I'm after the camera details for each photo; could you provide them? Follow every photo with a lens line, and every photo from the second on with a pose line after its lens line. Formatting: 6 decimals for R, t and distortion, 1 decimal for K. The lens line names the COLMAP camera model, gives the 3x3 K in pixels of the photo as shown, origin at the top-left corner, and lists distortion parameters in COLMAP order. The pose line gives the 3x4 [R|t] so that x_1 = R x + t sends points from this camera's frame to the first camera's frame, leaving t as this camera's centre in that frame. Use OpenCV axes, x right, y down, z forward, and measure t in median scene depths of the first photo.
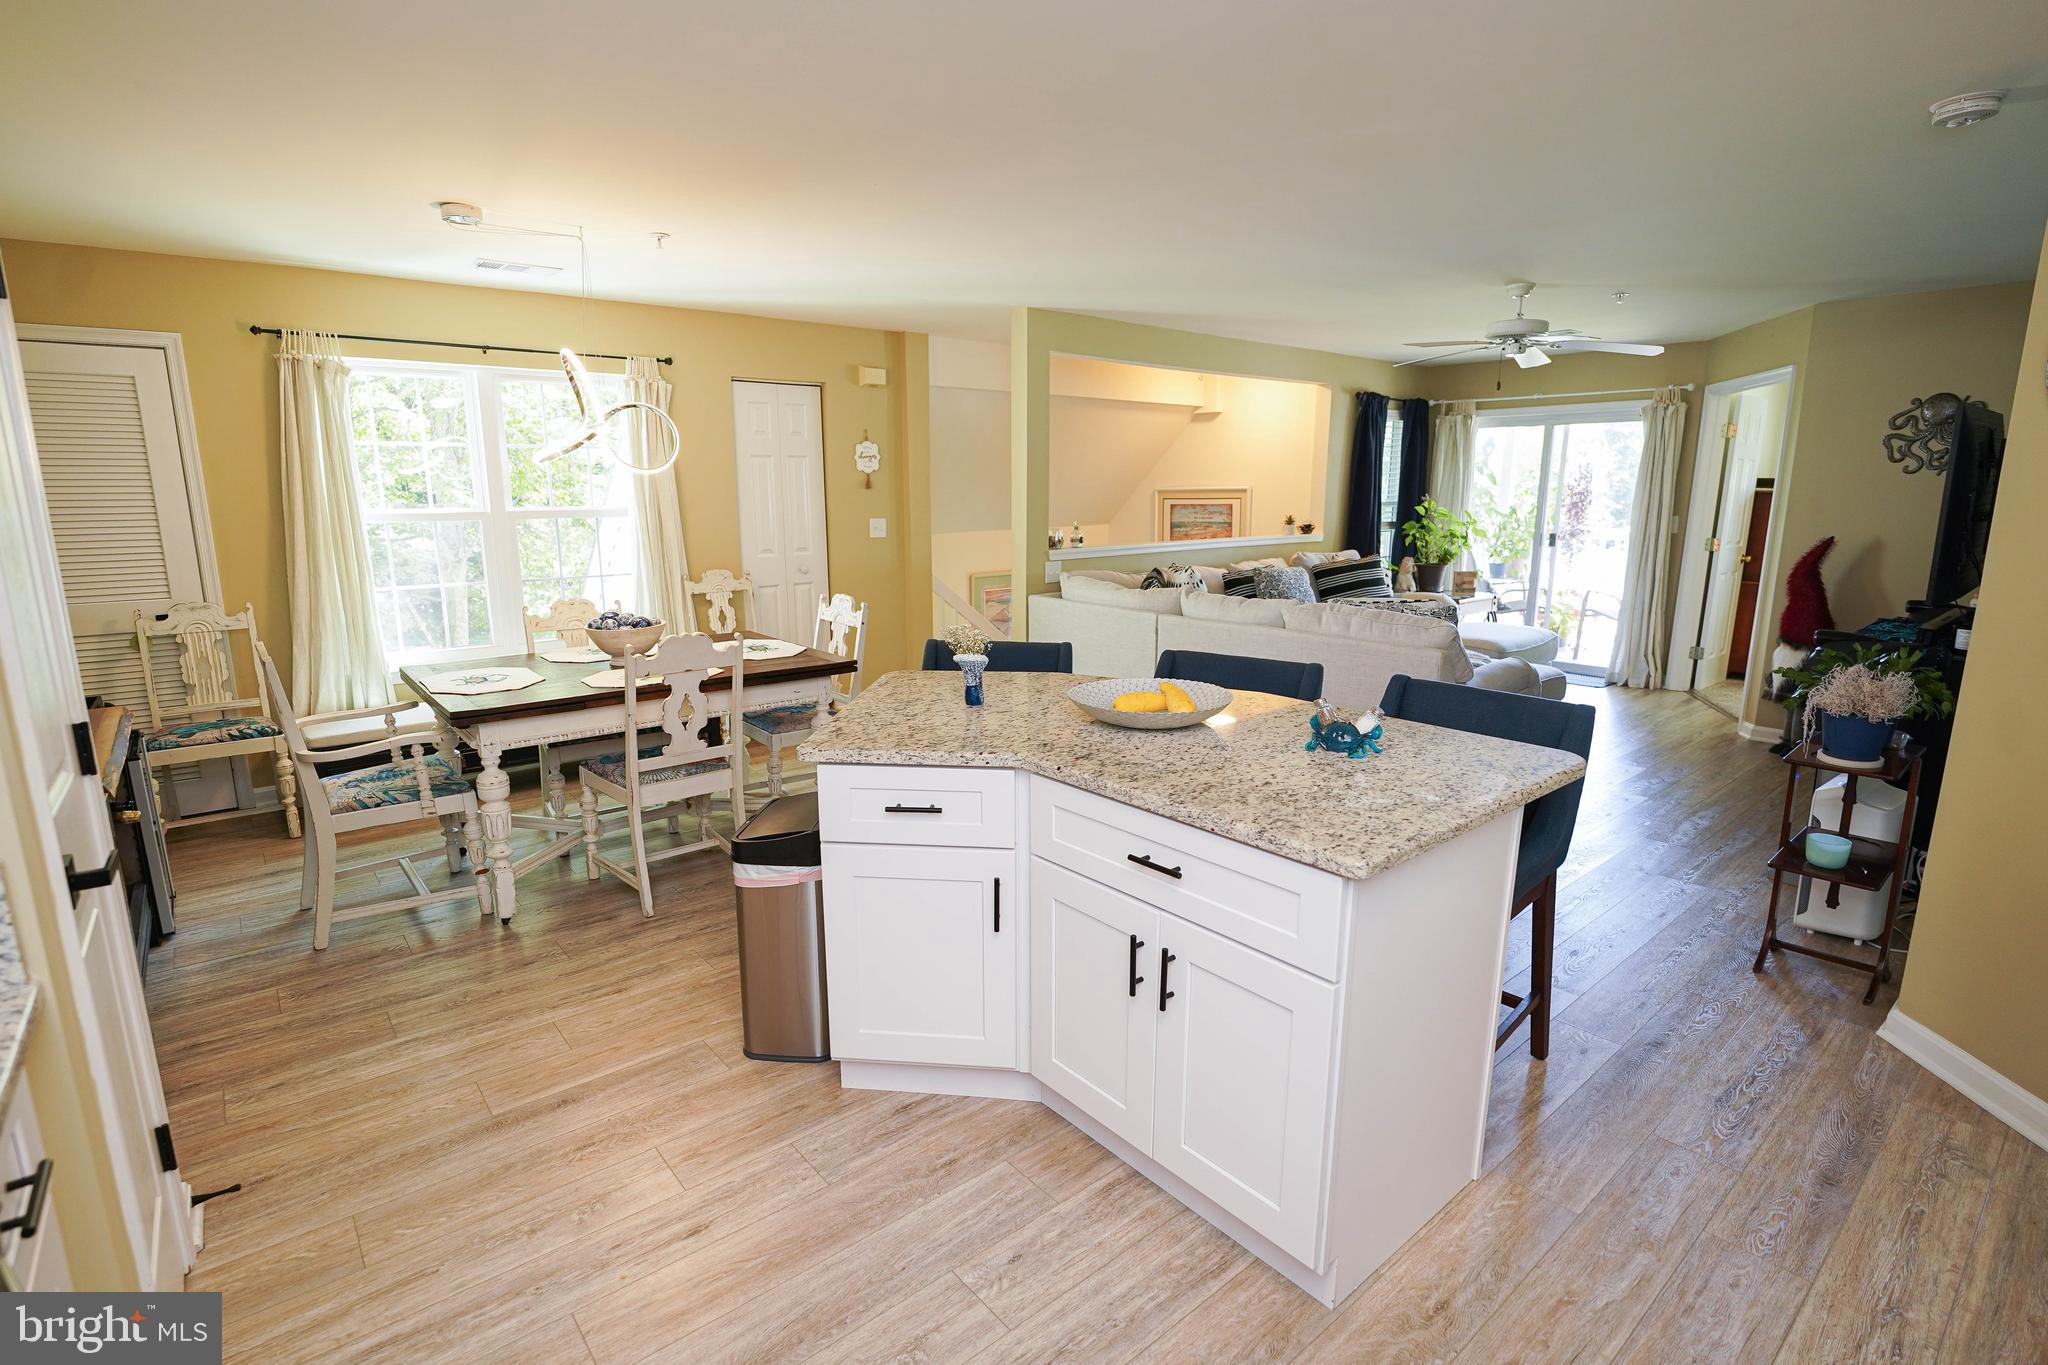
lens RADIAL K [[968.2, 0, 1008.5], [0, 968.2, 687.0], [0, 0, 1]] dist [-0.011694, 0.000505]
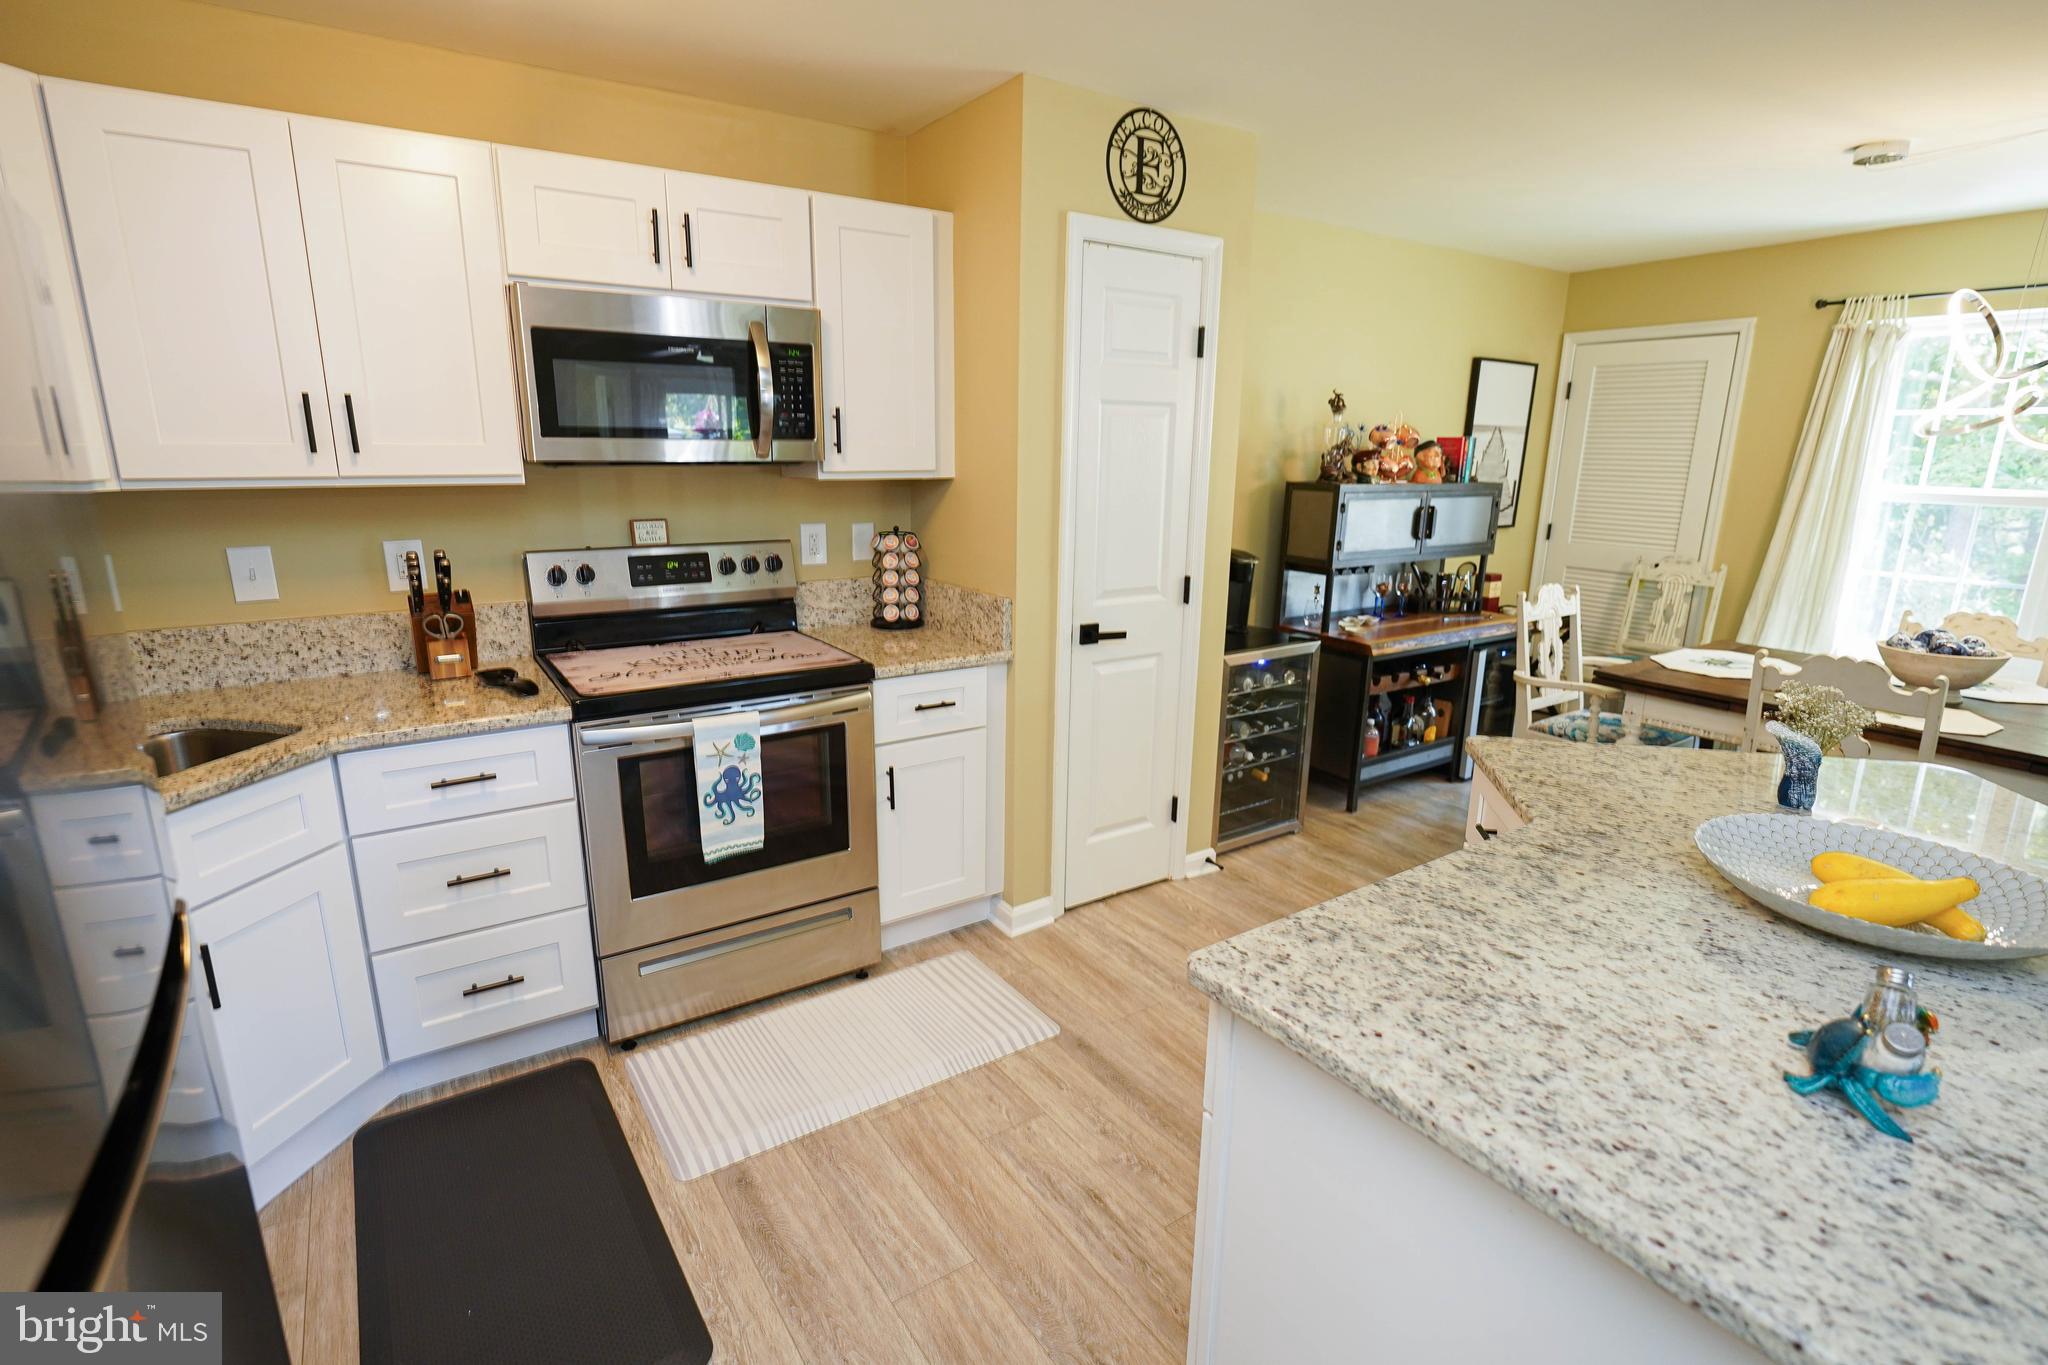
lens RADIAL K [[968.2, 0, 1008.0], [0, 968.2, 684.7], [0, 0, 1]] dist [-0.011694, 0.000505]
pose [[-0.105313, 0.242573, -0.964400, 0.803254], [-0.212740, 0.941846, 0.260131, -0.147761], [0.971417, 0.232562, -0.047583, 0.624406]]
